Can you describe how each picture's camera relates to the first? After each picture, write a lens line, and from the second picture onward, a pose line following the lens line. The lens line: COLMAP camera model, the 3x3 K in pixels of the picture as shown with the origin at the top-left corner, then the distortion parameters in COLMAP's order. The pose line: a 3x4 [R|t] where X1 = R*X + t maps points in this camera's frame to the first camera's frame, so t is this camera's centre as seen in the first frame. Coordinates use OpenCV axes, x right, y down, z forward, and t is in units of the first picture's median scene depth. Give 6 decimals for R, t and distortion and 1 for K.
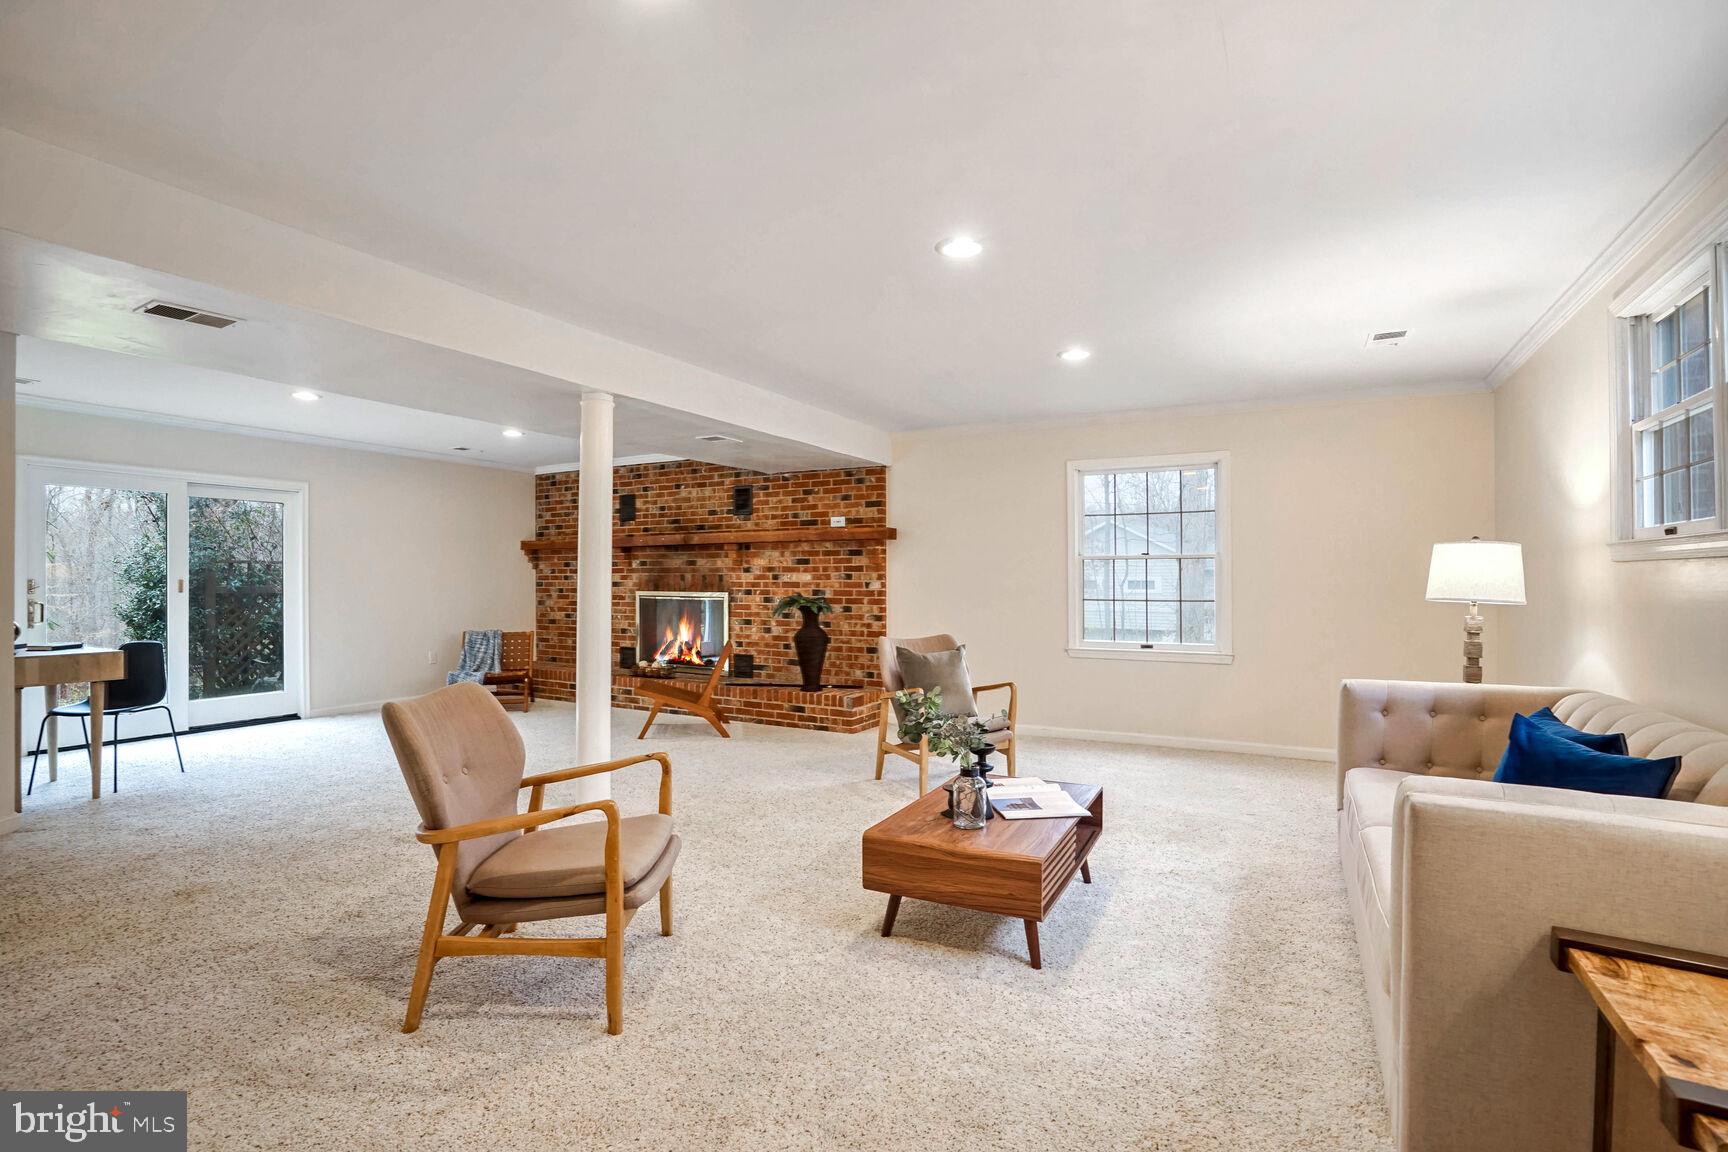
lens RADIAL K [[835.1, 0, 852.2], [0, 835.1, 561.6], [0, 0, 1]] dist [-0.014838, 0.002848]
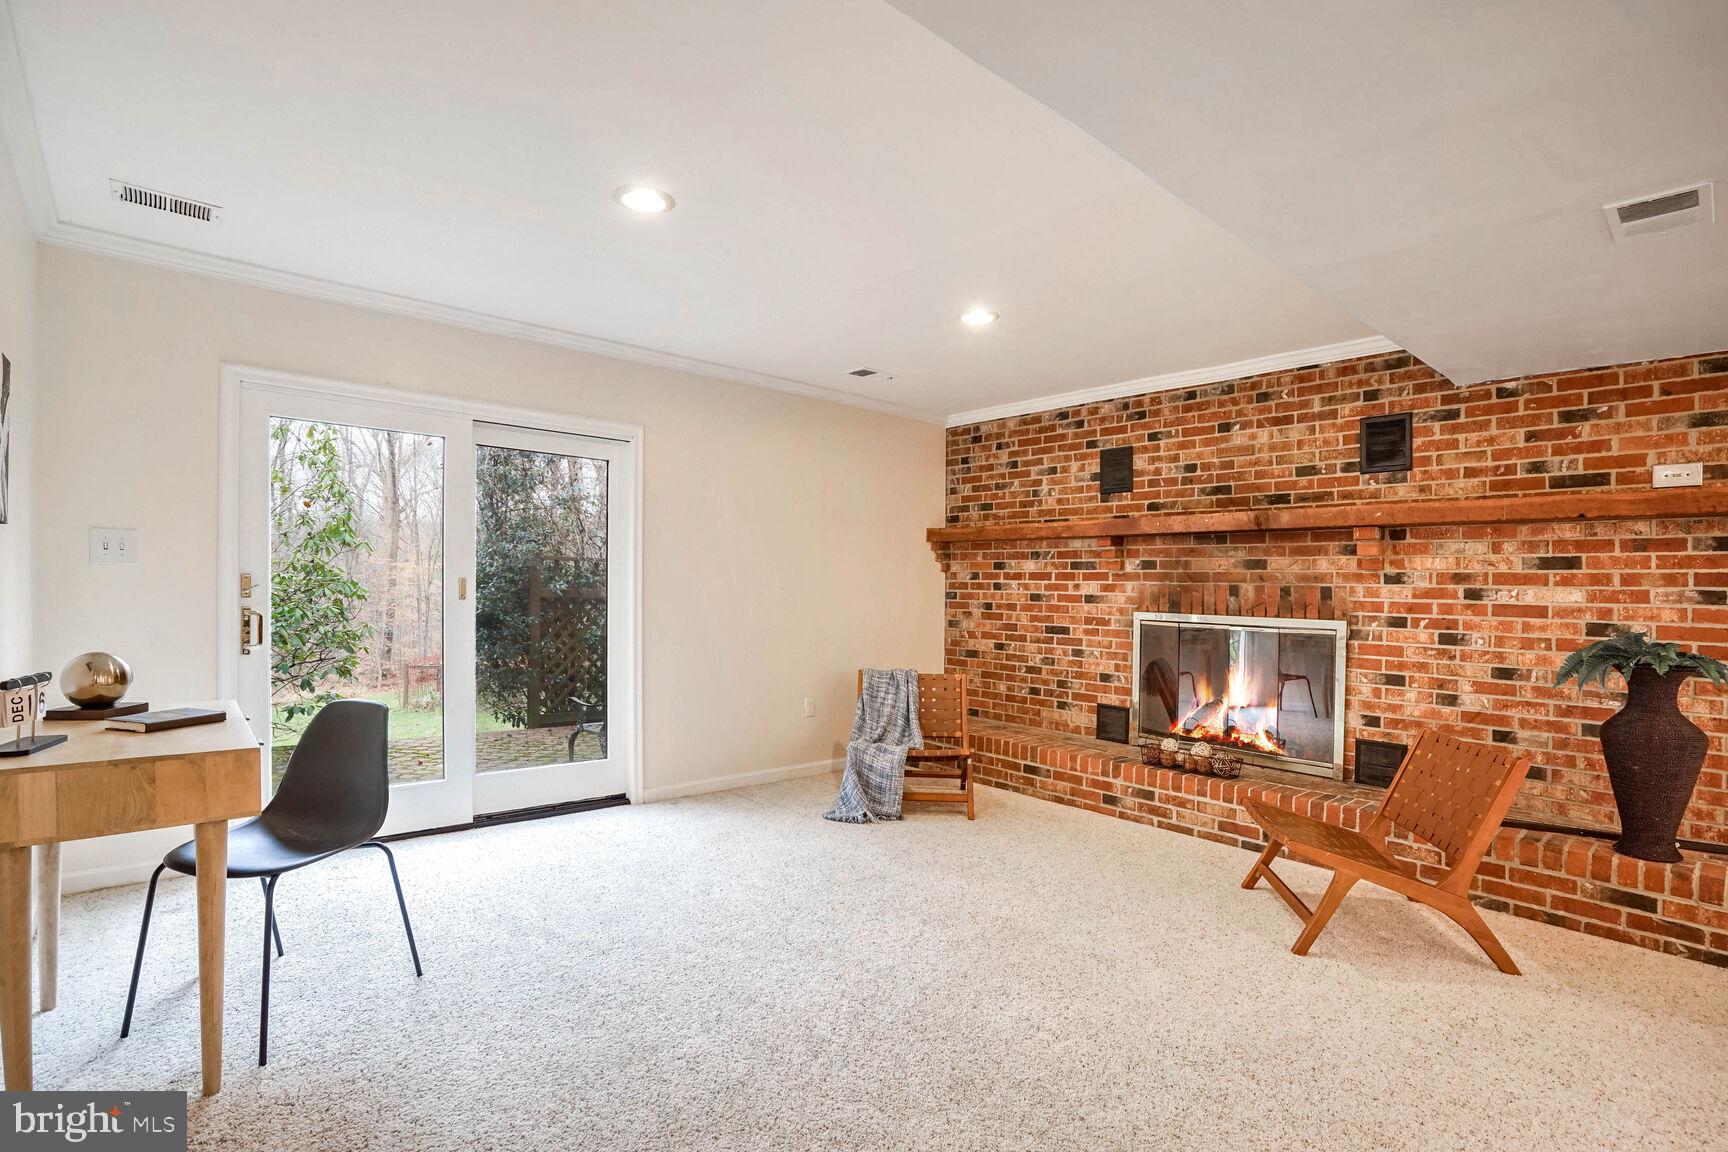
lens RADIAL K [[835.1, 0, 875.6], [0, 835.1, 586.0], [0, 0, 1]] dist [-0.014838, 0.002848]
pose [[0.954654, 0.018777, -0.297126, -0.273384], [-0.013249, 0.999700, 0.020608, 0.007996], [0.297424, -0.015737, 0.954616, 0.411005]]
